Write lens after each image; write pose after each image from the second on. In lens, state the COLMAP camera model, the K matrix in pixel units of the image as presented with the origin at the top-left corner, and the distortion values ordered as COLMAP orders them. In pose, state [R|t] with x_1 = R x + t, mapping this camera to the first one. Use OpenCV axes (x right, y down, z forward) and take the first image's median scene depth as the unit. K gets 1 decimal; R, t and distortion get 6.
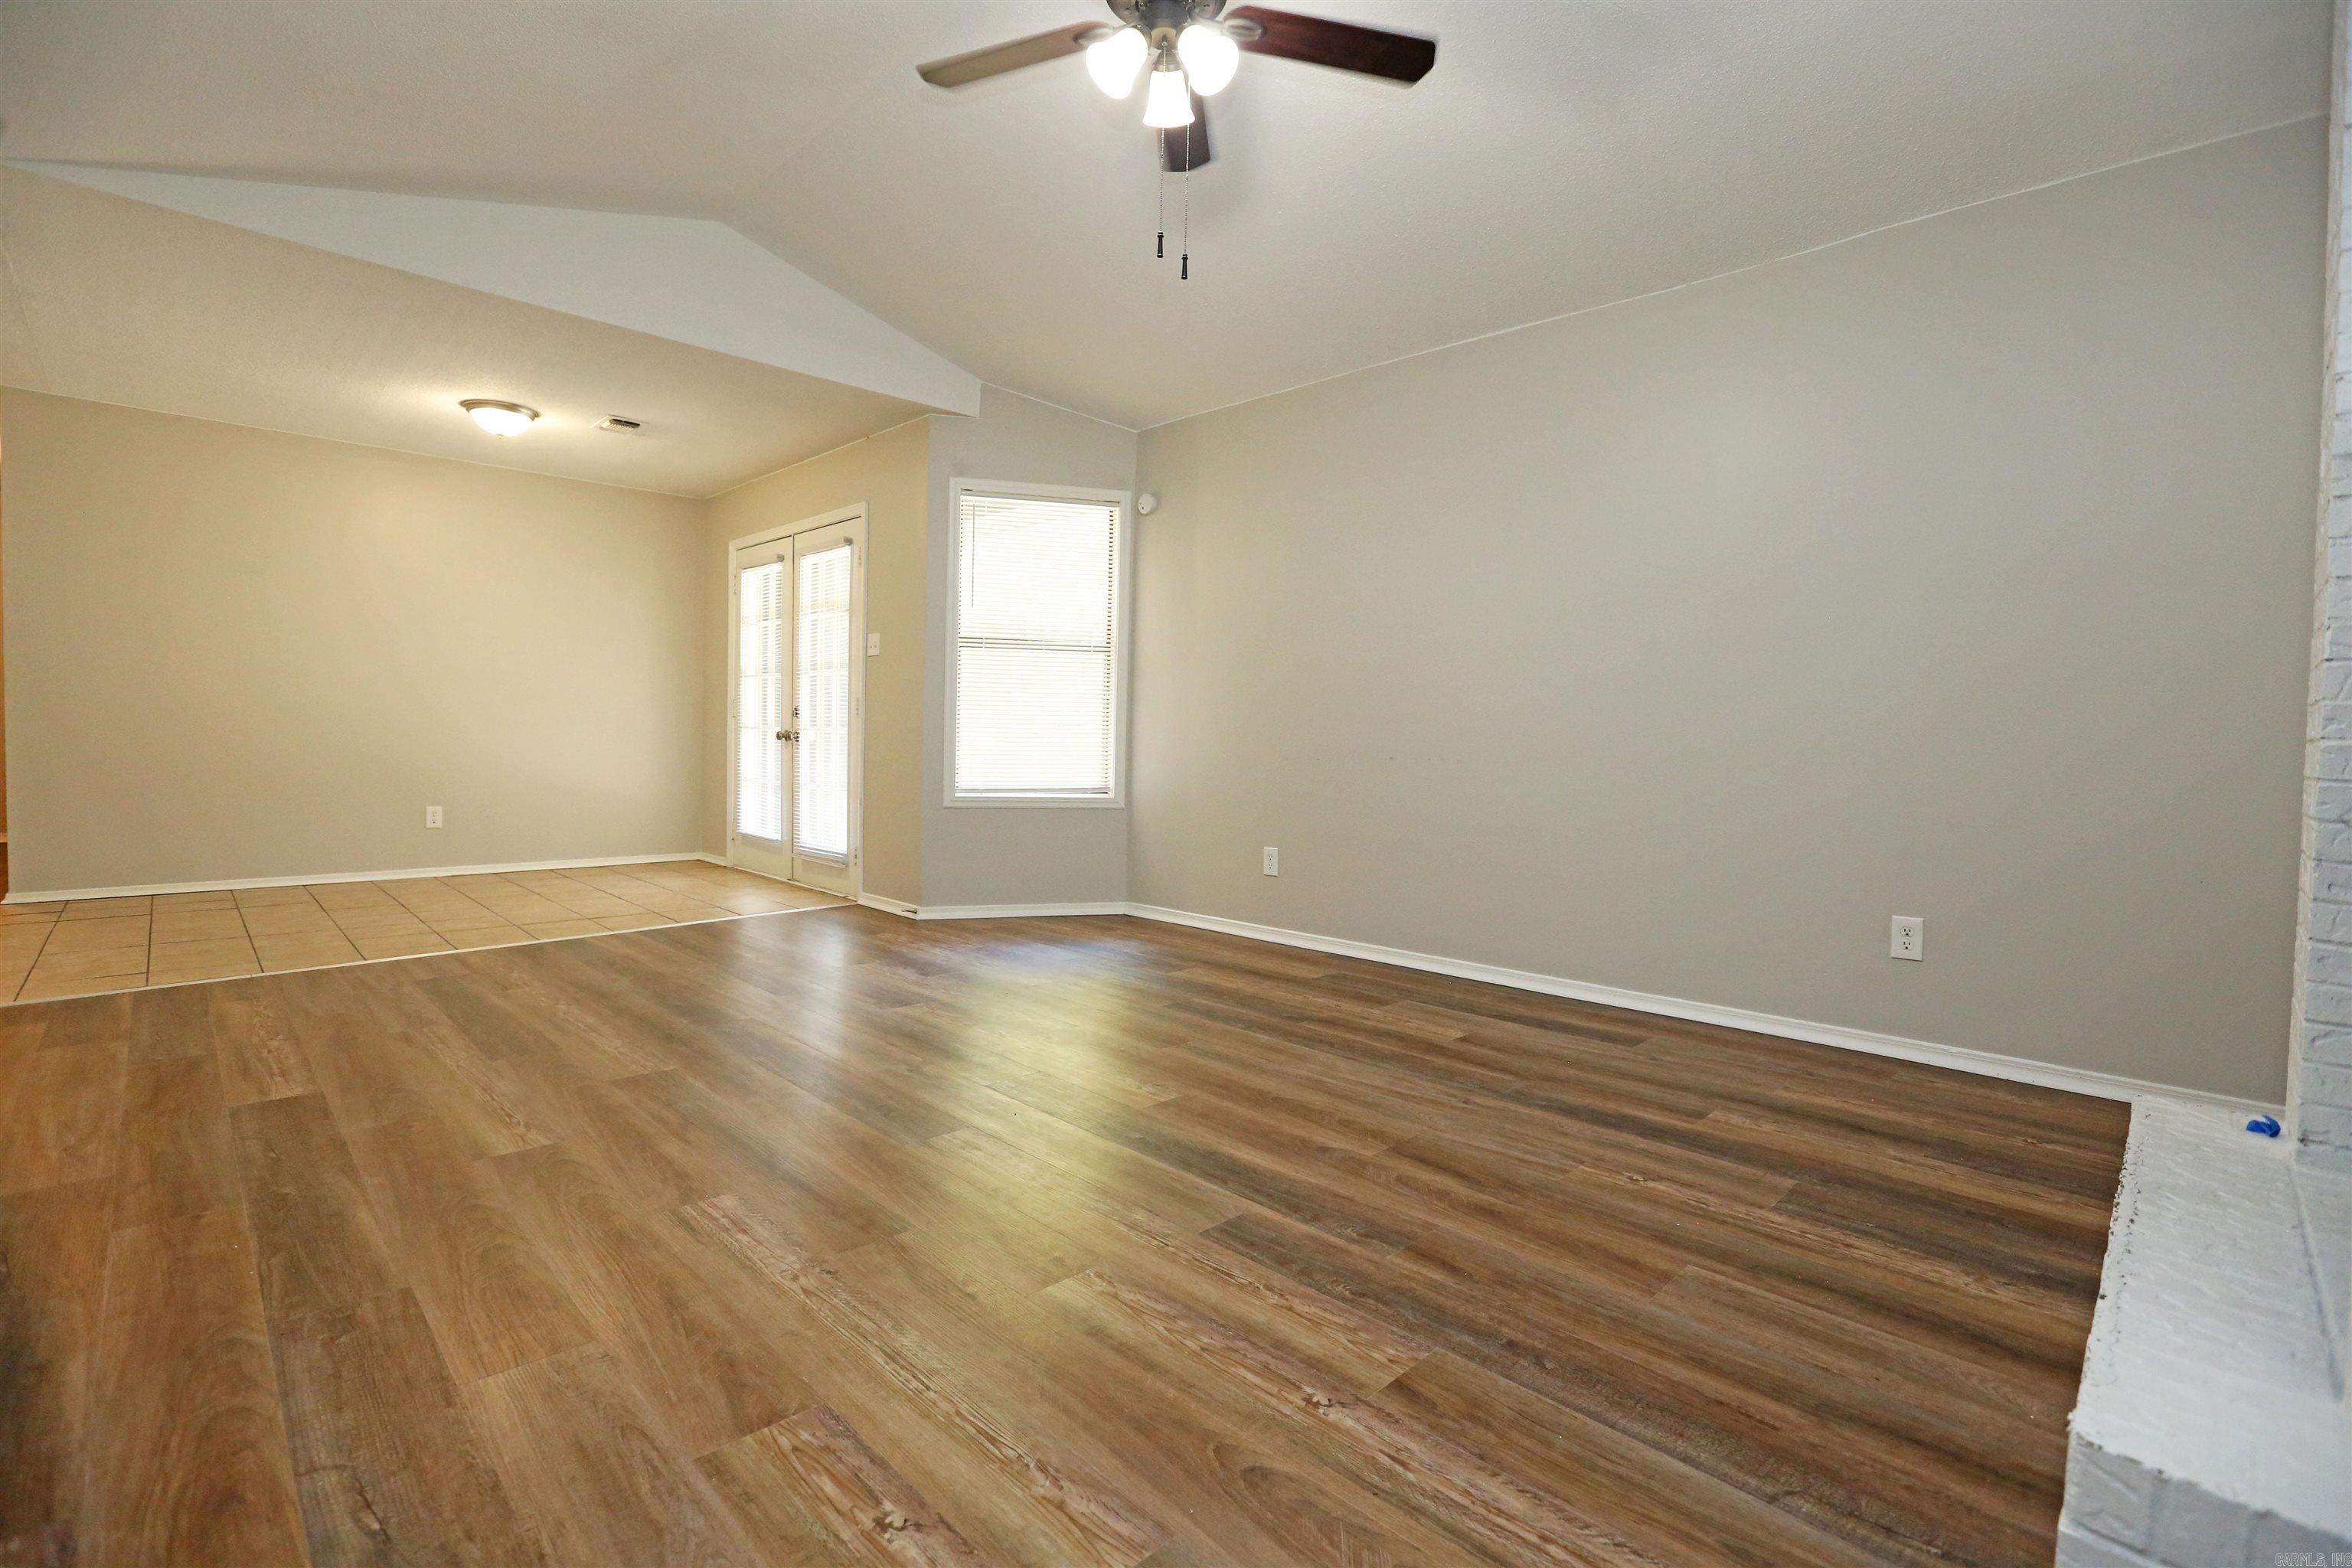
lens RADIAL K [[1066.3, 0, 1165.8], [0, 1066.3, 780.5], [0, 0, 1]] dist [-0.061372, 0.025111]
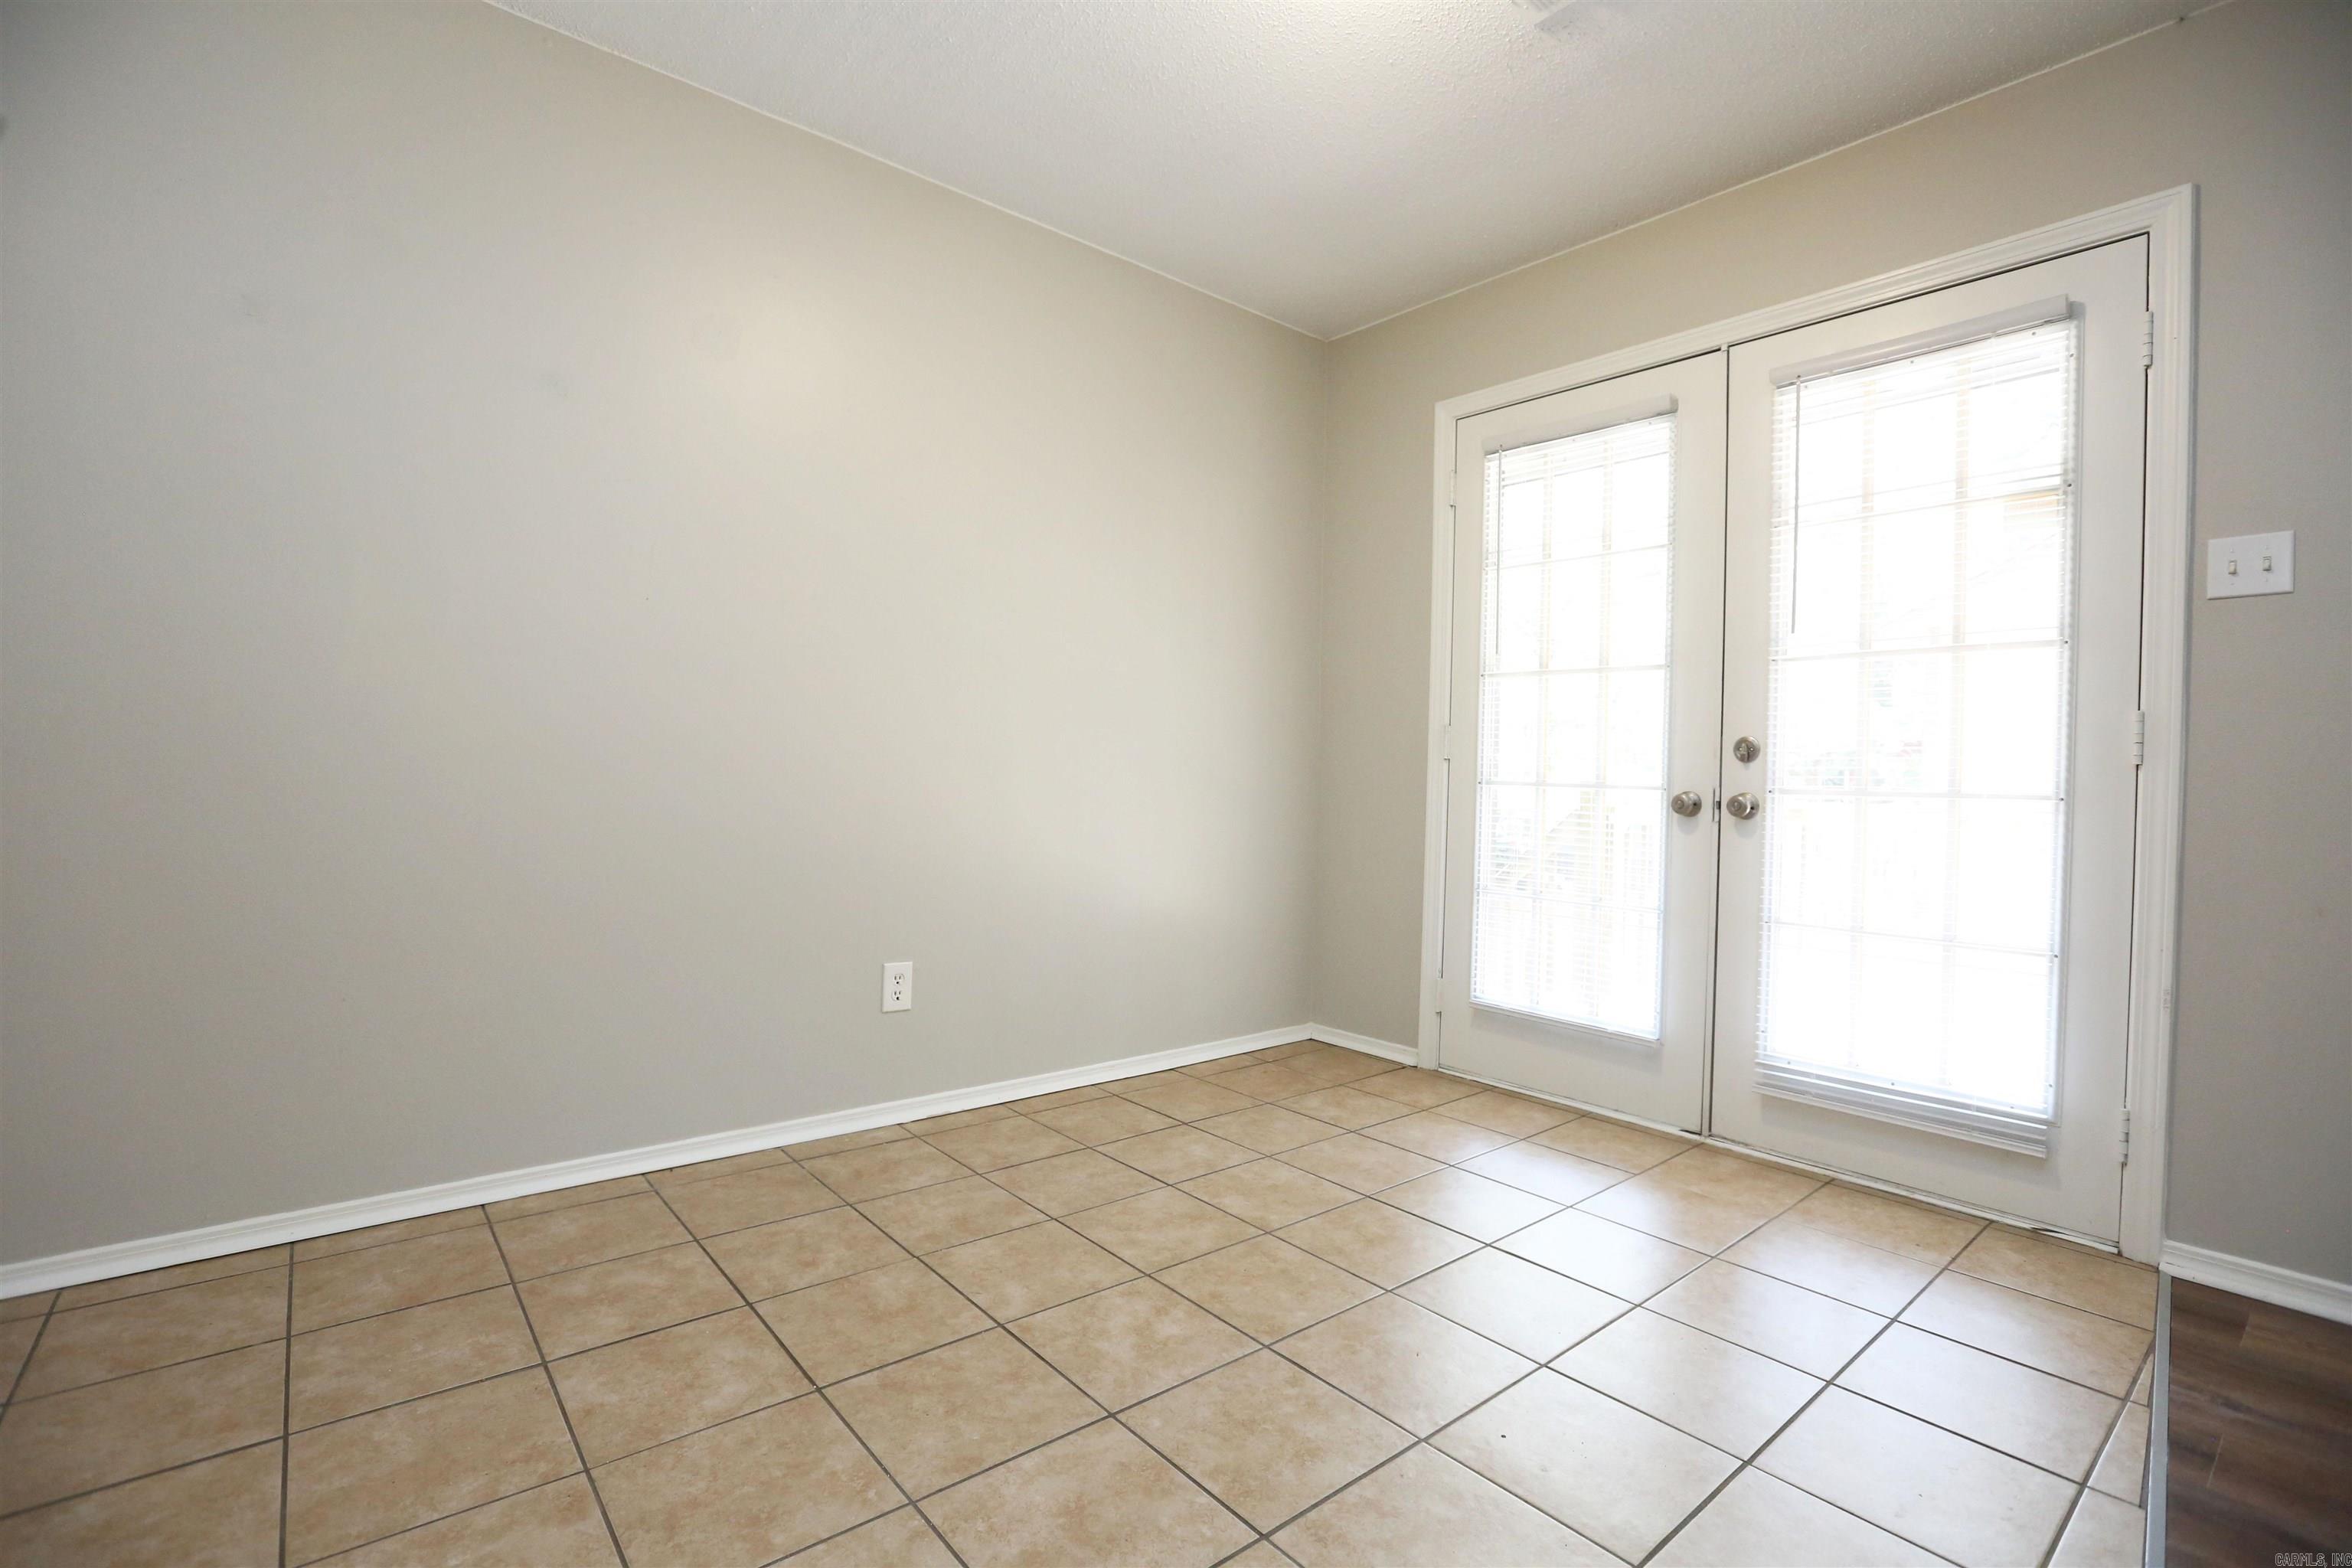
lens RADIAL K [[1065.9, 0, 1172.7], [0, 1065.9, 777.6], [0, 0, 1]] dist [-0.049908, 0.013954]
pose [[0.996774, 0.002602, -0.080221, -0.987717], [-0.005734, 0.999229, -0.038833, -0.064607], [0.080059, 0.039168, 0.996020, 1.001793]]
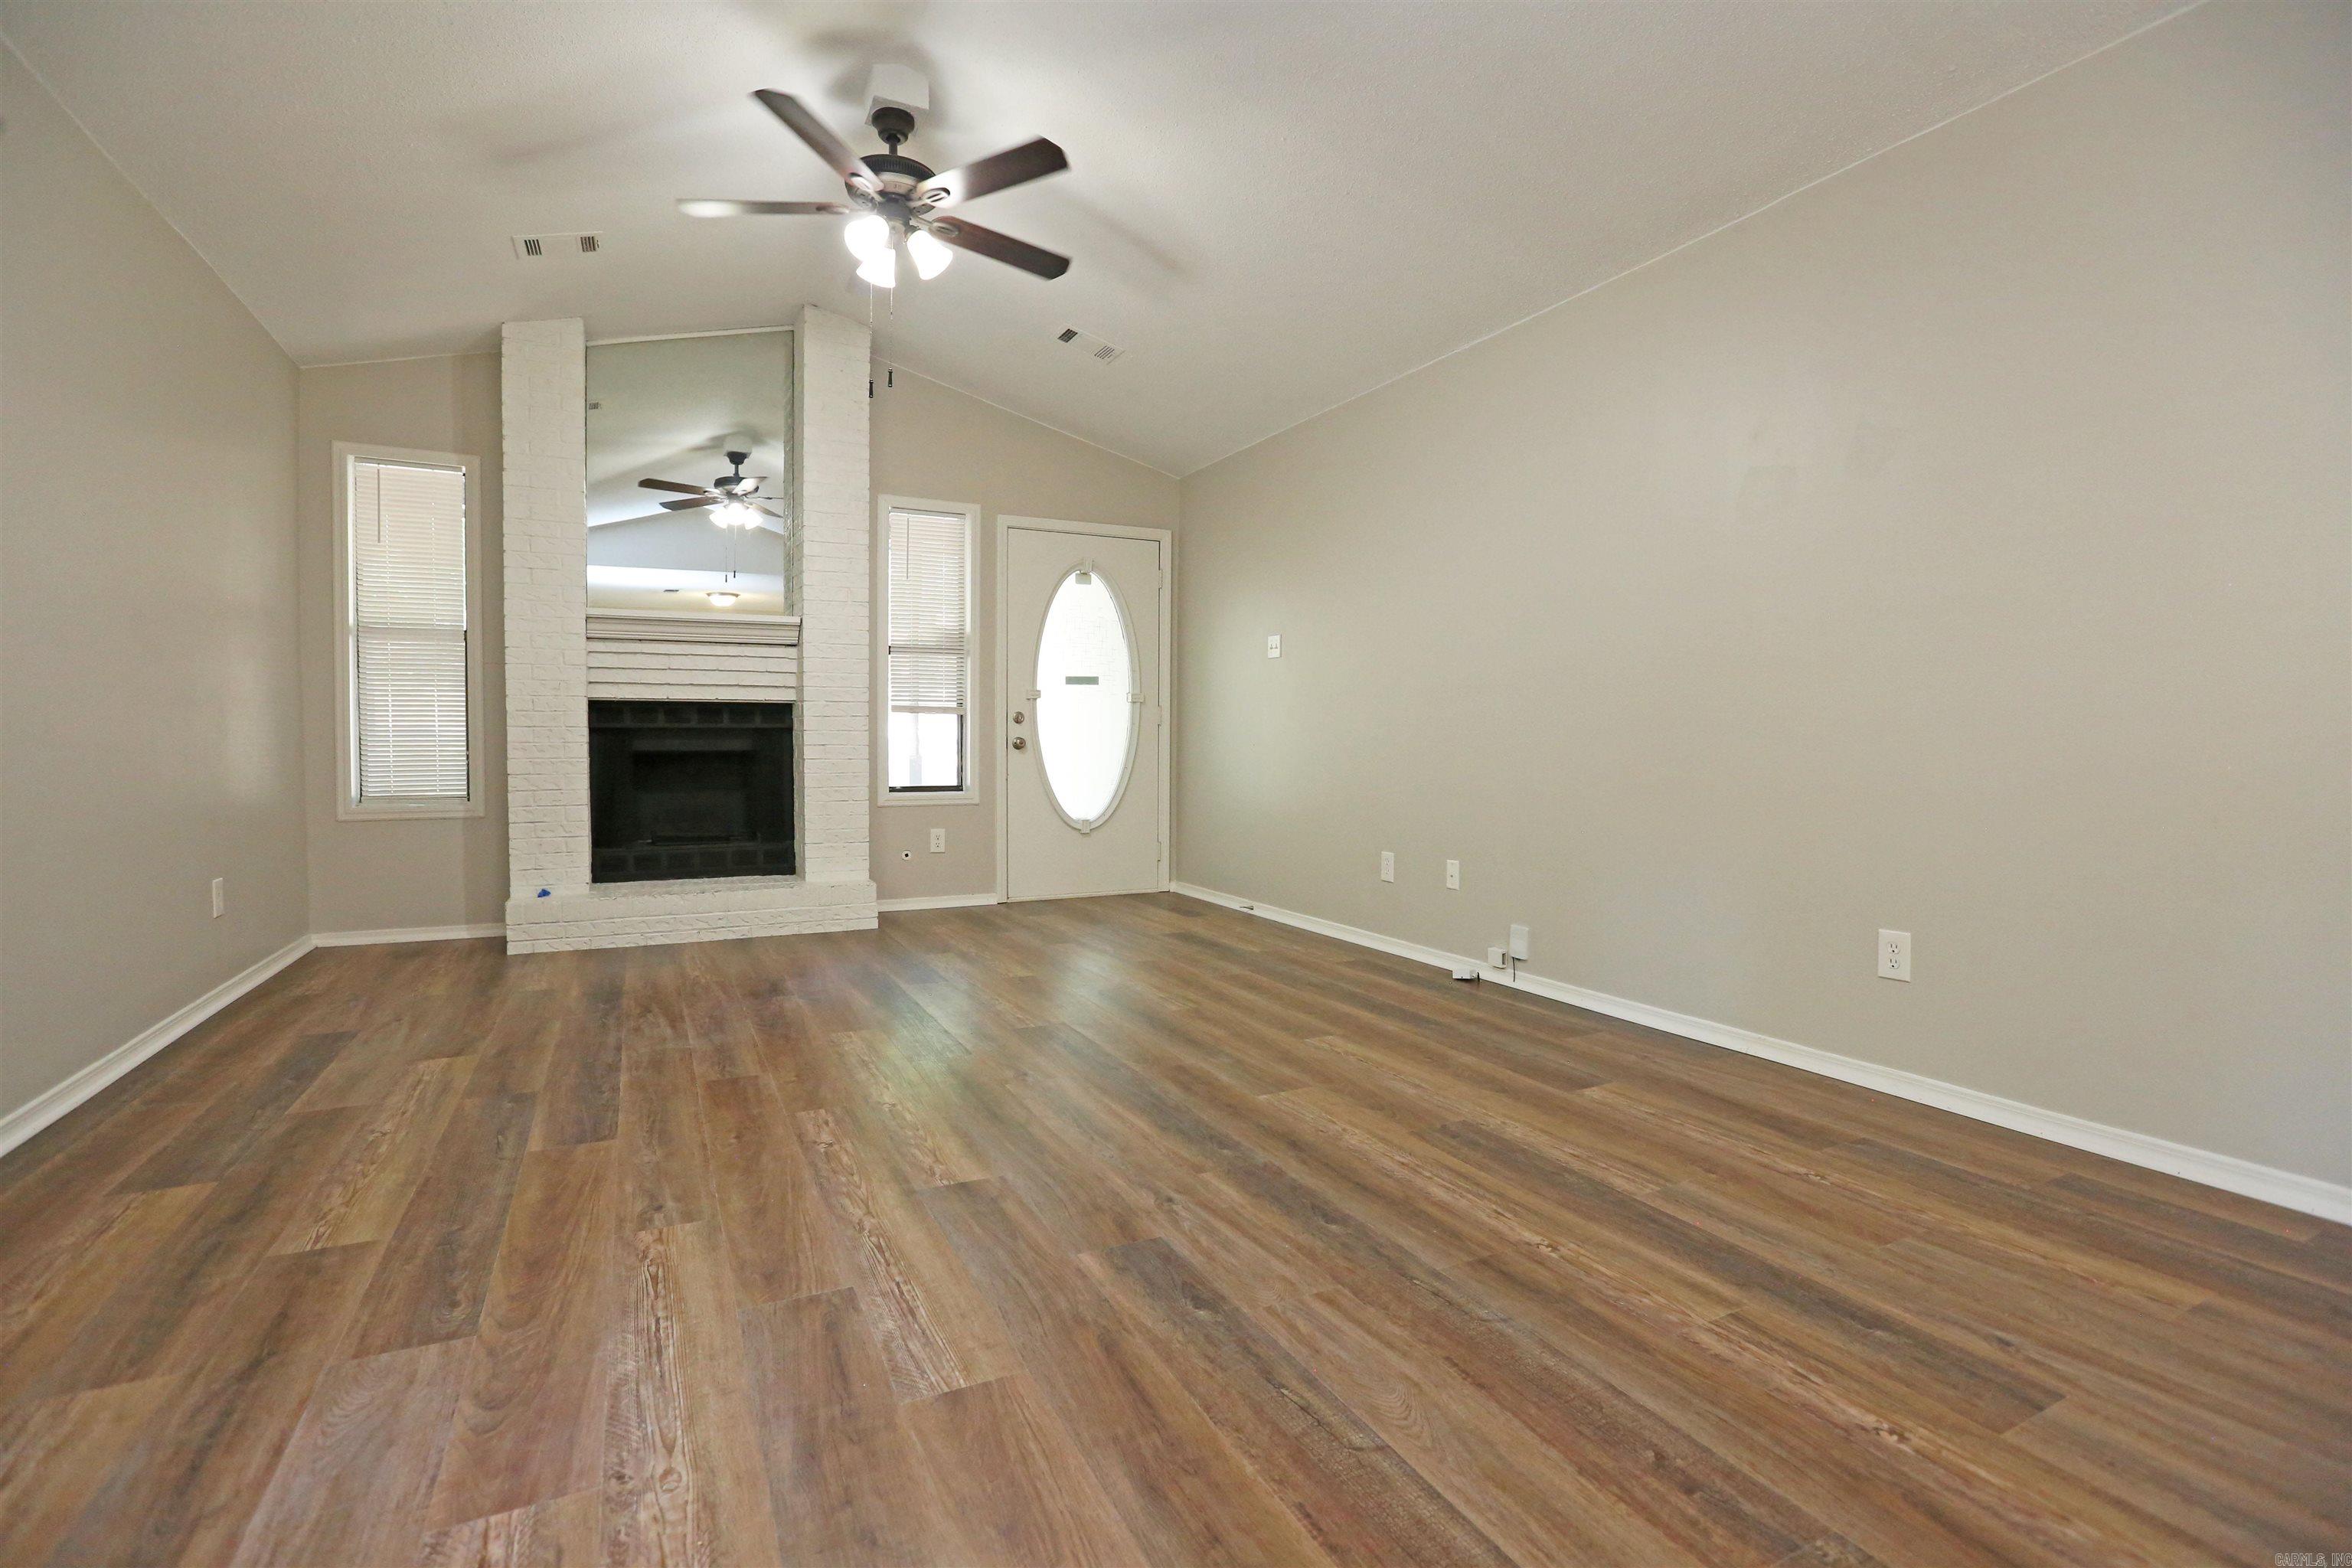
lens RADIAL K [[1065.9, 0, 1172.7], [0, 1065.9, 777.6], [0, 0, 1]] dist [-0.049908, 0.013954]
pose [[-0.953998, -0.035342, 0.297723, -0.547290], [-0.012065, 0.996749, 0.079663, -0.072602], [-0.299570, 0.072406, -0.951323, 1.562438]]
